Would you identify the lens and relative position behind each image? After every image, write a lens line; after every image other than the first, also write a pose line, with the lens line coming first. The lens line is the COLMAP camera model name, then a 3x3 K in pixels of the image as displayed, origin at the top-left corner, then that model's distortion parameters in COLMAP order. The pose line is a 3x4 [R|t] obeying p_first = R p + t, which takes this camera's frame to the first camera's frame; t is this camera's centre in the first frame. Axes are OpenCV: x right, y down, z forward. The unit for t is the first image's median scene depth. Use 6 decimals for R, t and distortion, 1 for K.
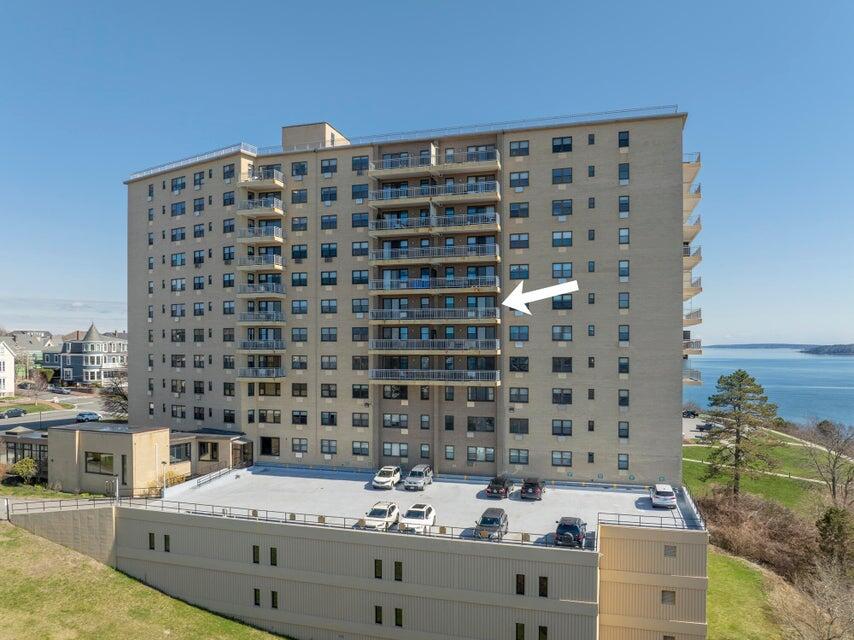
lens RADIAL K [[611.0, 0, 423.6], [0, 611.0, 354.4], [0, 0, 1]] dist [-0.030412, -0.002898]
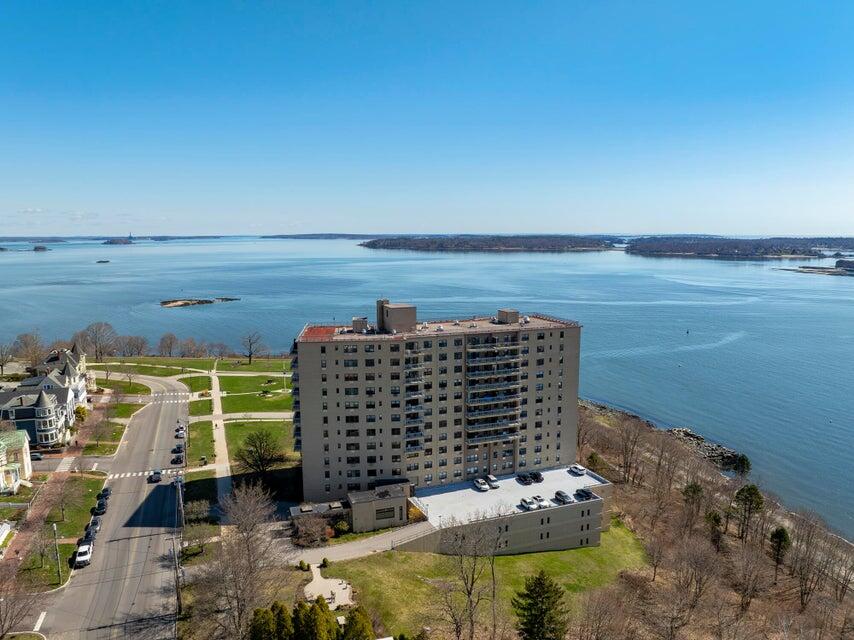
lens RADIAL K [[653.9, 0, 427.2], [0, 653.9, 349.2], [0, 0, 1]] dist [-0.029659, -0.003300]
pose [[0.780948, -0.112121, 0.614450, -1.562007], [0.012110, 0.986289, 0.164581, -0.660663], [-0.624479, -0.121088, 0.771598, -0.652951]]
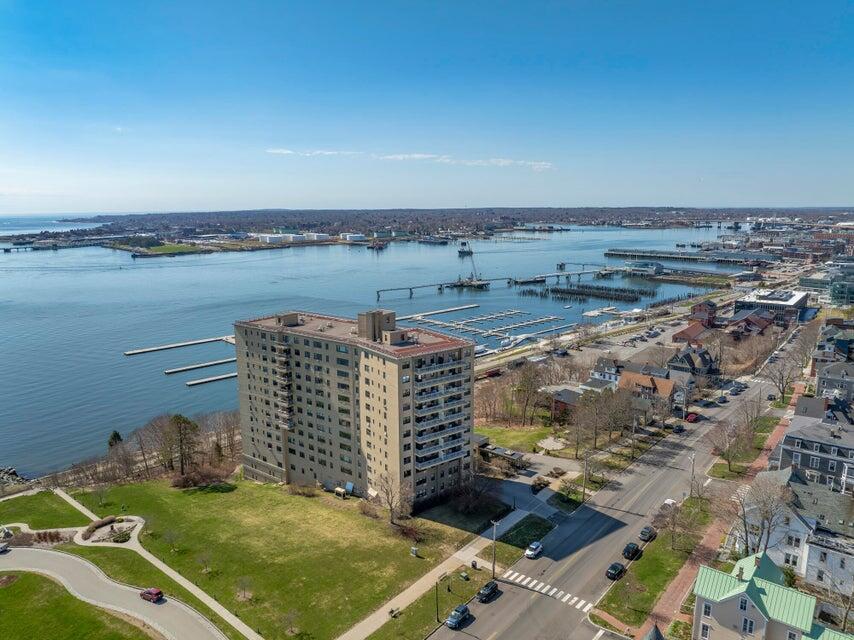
lens RADIAL K [[600.7, 0, 427.0], [0, 600.7, 320.0], [0, 0, 1]] dist [-0.032760, -0.002909]
pose [[-0.939978, -0.056447, 0.336534, -1.148301], [0.012354, 0.979948, 0.198871, -0.854601], [-0.341012, 0.191092, -0.920432, 3.219979]]
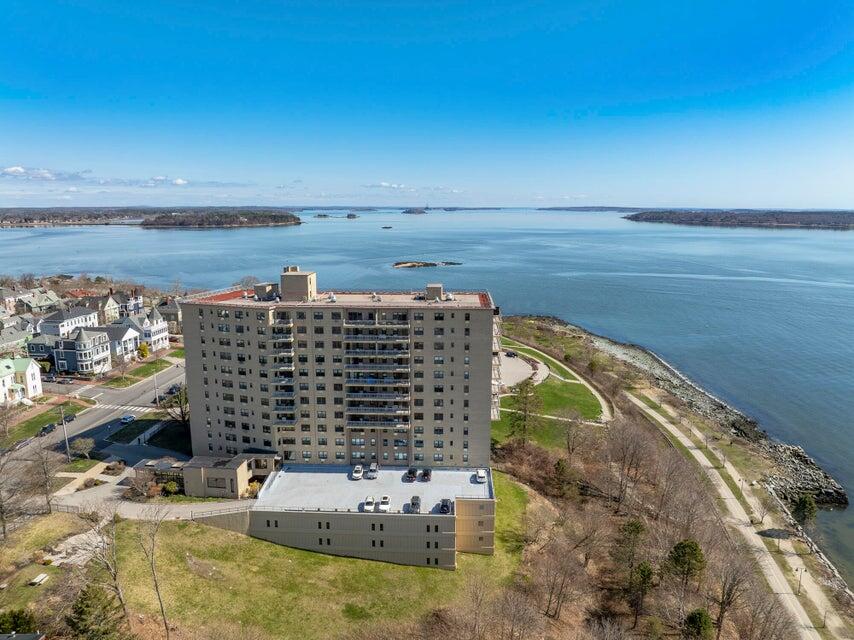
lens RADIAL K [[600.7, 0, 427.0], [0, 600.7, 320.0], [0, 0, 1]] dist [-0.032760, -0.002909]
pose [[0.970717, -0.043789, 0.236200, -0.275336], [0.002137, 0.984782, 0.173784, -0.632371], [-0.240215, -0.168190, 0.956038, -0.884619]]
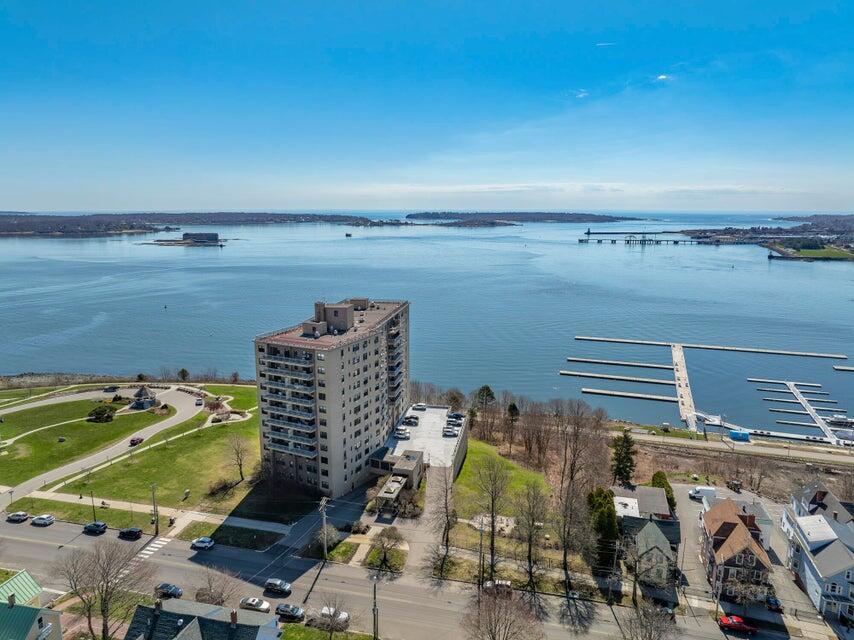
lens RADIAL K [[600.7, 0, 427.0], [0, 600.7, 320.0], [0, 0, 1]] dist [-0.032760, -0.002909]
pose [[-0.118241, -0.183274, 0.975925, -2.605183], [0.013904, 0.982418, 0.186178, -0.821413], [-0.992888, 0.035583, -0.113614, 1.119361]]
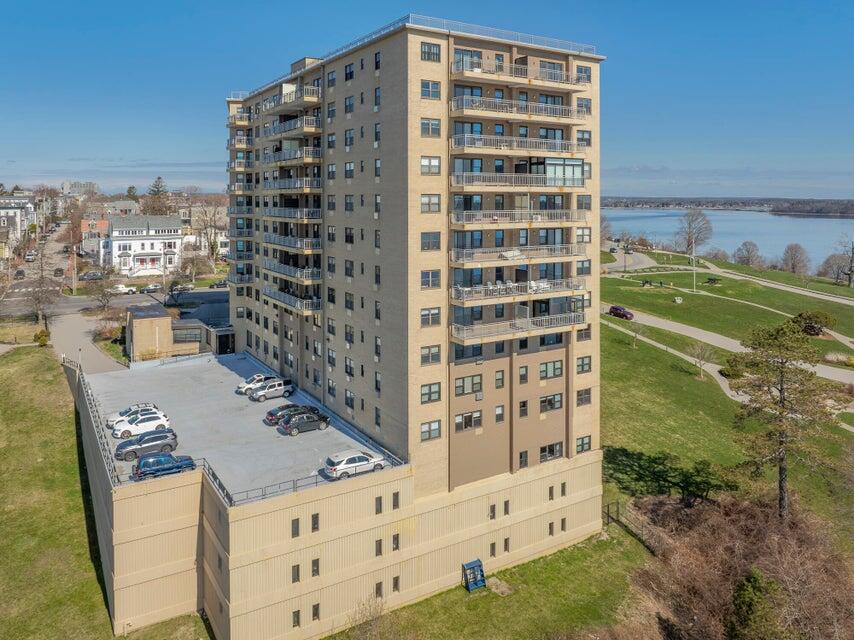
lens RADIAL K [[647.5, 0, 426.1], [0, 647.5, 197.7], [0, 0, 1]] dist [-0.020297, -0.003149]
pose [[0.748312, 0.000009, -0.663347, 0.908292], [-0.010292, 0.999880, -0.011597, -0.124224], [0.663267, 0.015506, 0.748222, 0.289836]]
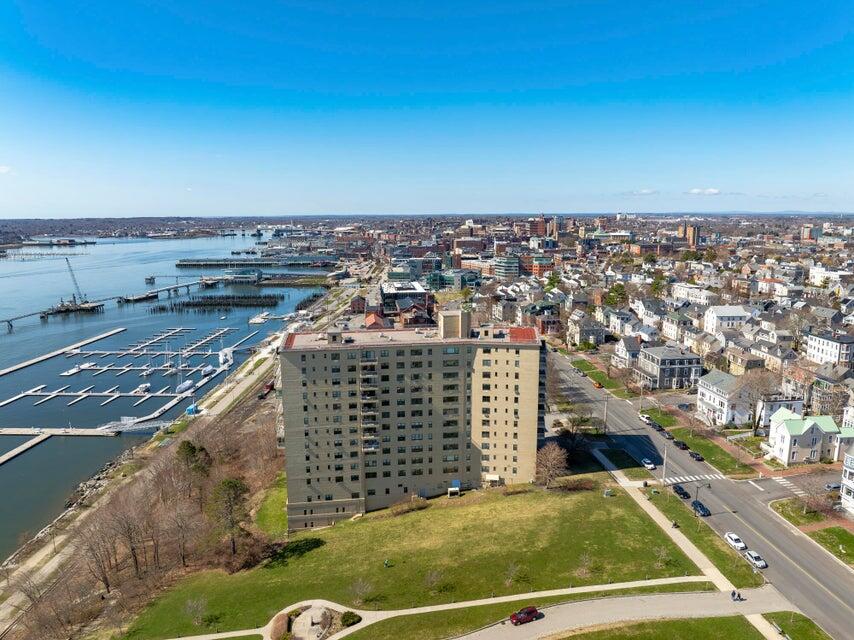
lens RADIAL K [[600.7, 0, 427.0], [0, 600.7, 320.0], [0, 0, 1]] dist [-0.032760, -0.002909]
pose [[-0.902768, 0.081057, -0.422422, 0.884420], [0.000070, 0.982111, 0.188305, -0.855534], [0.430129, 0.169967, -0.886623, 3.264924]]
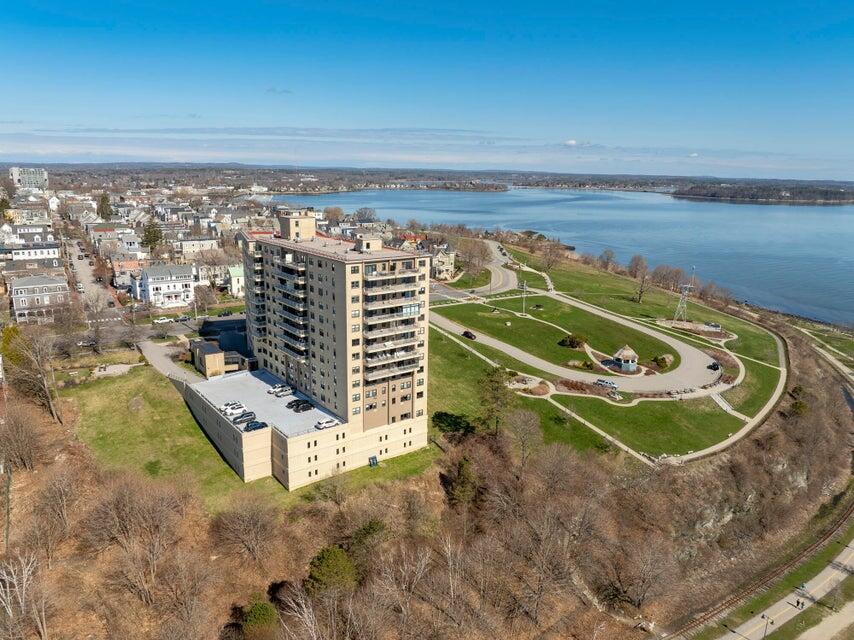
lens RADIAL K [[612.5, 0, 427.0], [0, 612.5, 320.0], [0, 0, 1]] dist [-0.030137, -0.000043]
pose [[0.813197, 0.154372, -0.561141, 1.661513], [-0.028113, 0.973474, 0.227066, -0.604430], [0.581309, -0.168874, 0.795966, -0.527931]]
